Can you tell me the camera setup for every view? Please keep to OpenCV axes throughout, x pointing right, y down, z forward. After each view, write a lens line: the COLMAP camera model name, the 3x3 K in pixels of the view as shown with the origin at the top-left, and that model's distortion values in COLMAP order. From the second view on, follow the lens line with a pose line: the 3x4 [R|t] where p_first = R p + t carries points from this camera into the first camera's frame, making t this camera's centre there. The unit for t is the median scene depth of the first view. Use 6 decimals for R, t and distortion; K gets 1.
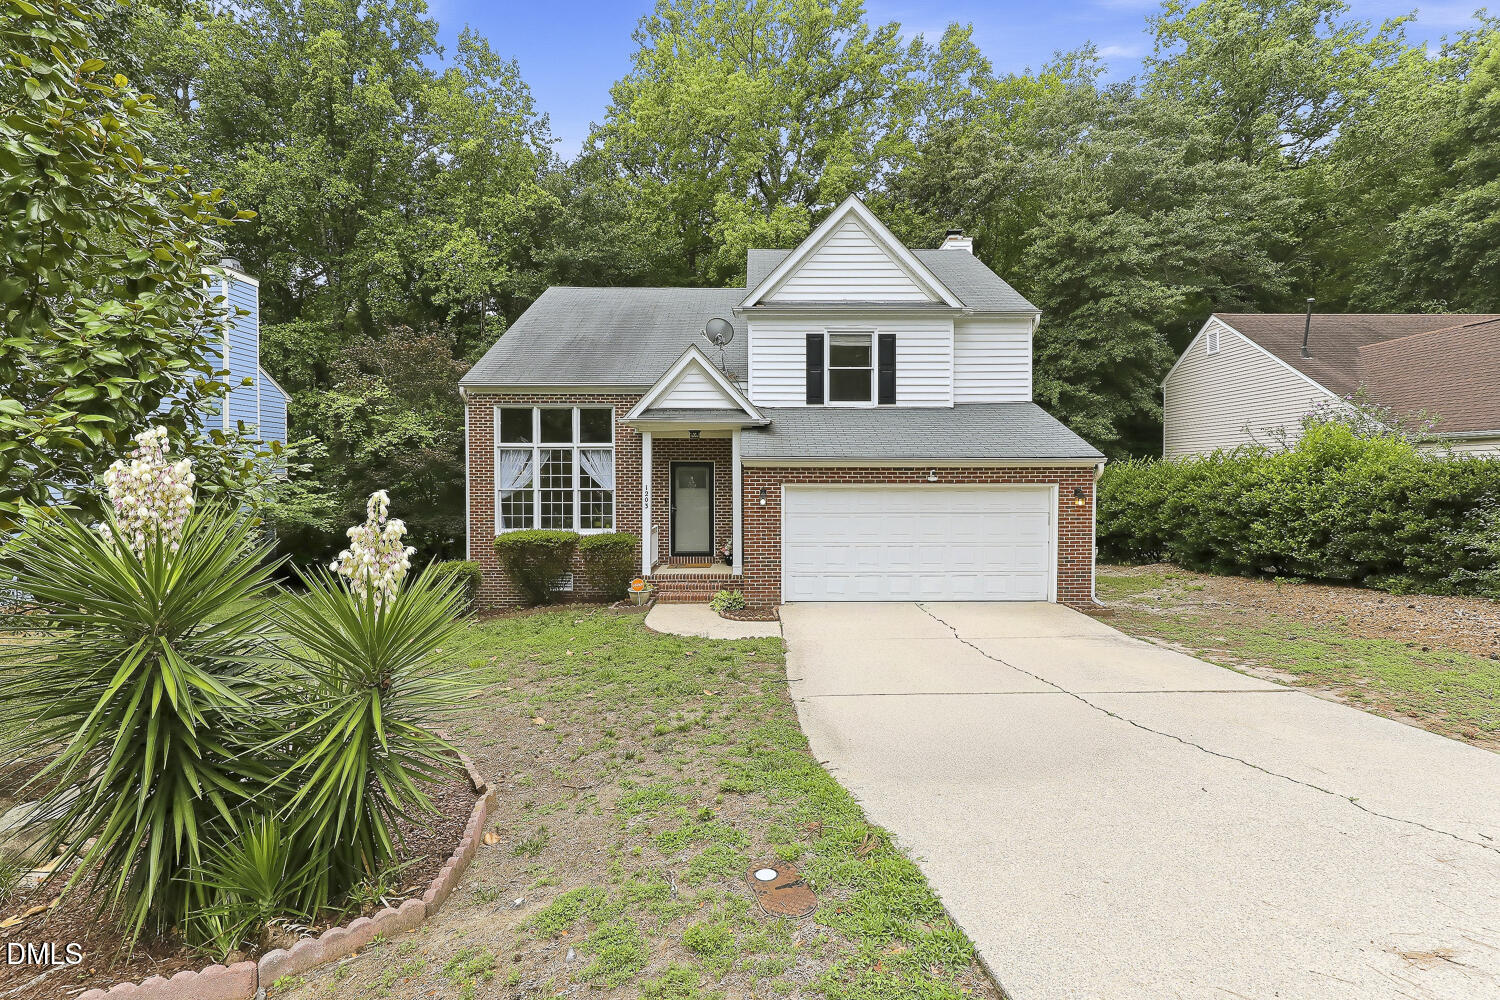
lens RADIAL K [[688.1, 0, 764.7], [0, 688.1, 487.8], [0, 0, 1]] dist [0.003519, 0.001196]
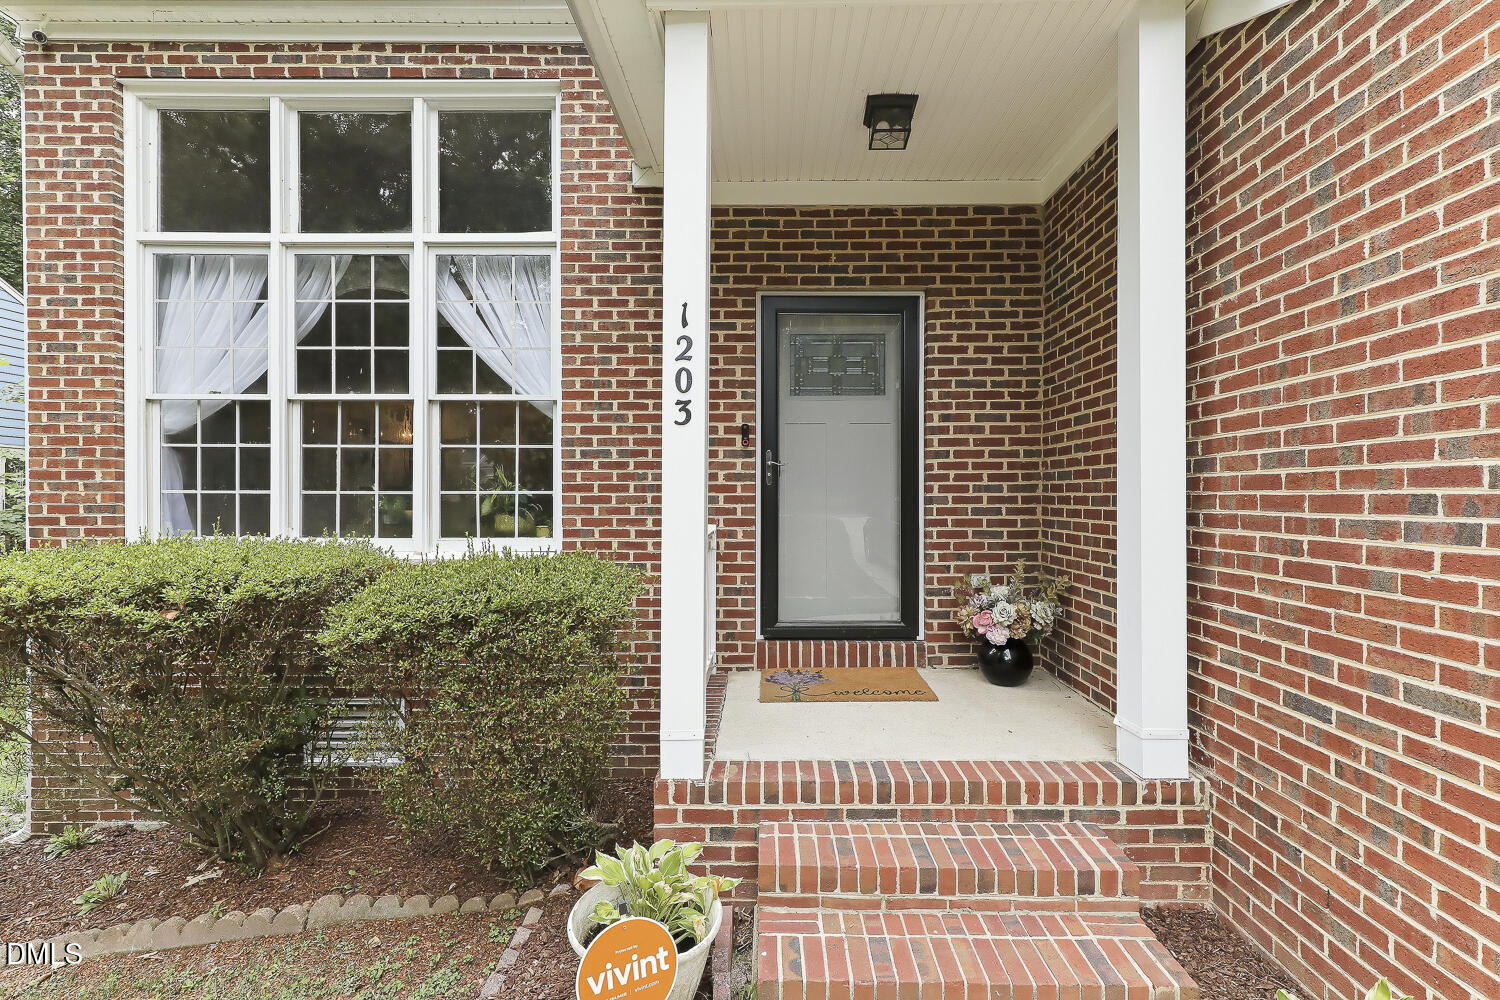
lens RADIAL K [[688.1, 0, 756.4], [0, 688.1, 500.7], [0, 0, 1]] dist [0.003519, 0.001196]
pose [[0.999697, 0.002246, -0.024510, -0.131344], [-0.002566, 0.999912, -0.013046, 0.047483], [0.024479, 0.013105, 0.999614, 0.723006]]
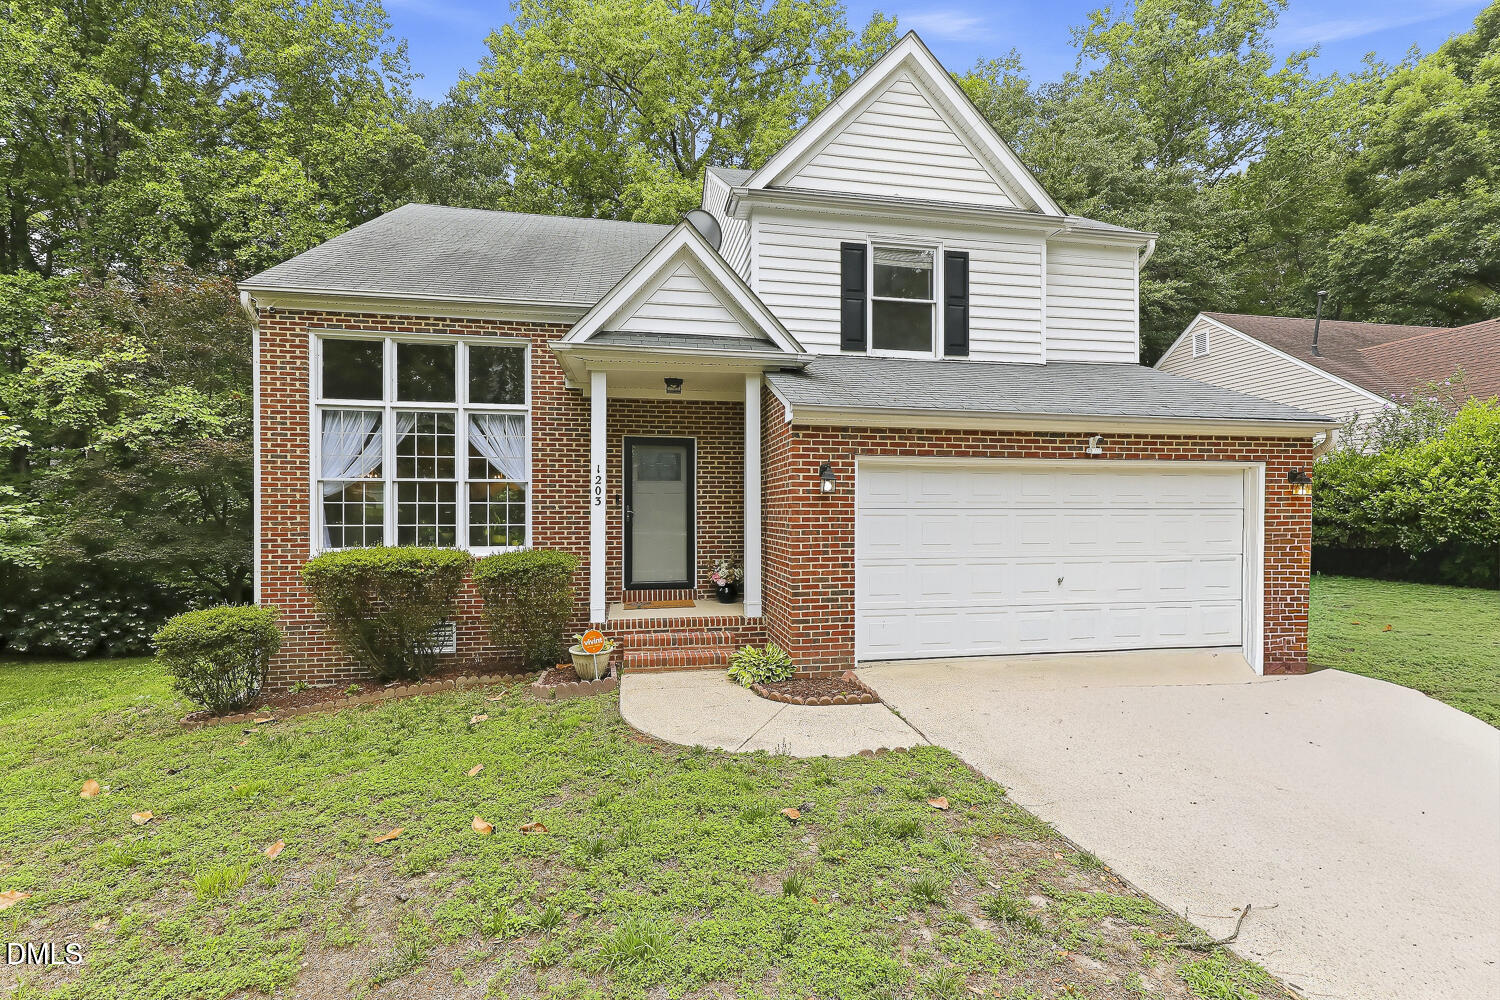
lens RADIAL K [[688.1, 0, 764.6], [0, 688.1, 515.5], [0, 0, 1]] dist [0.003519, 0.001196]
pose [[0.983578, -0.000694, 0.180484, -0.124017], [0.003521, 0.999876, -0.015346, 0.042419], [-0.180451, 0.015730, 0.983458, 0.368250]]
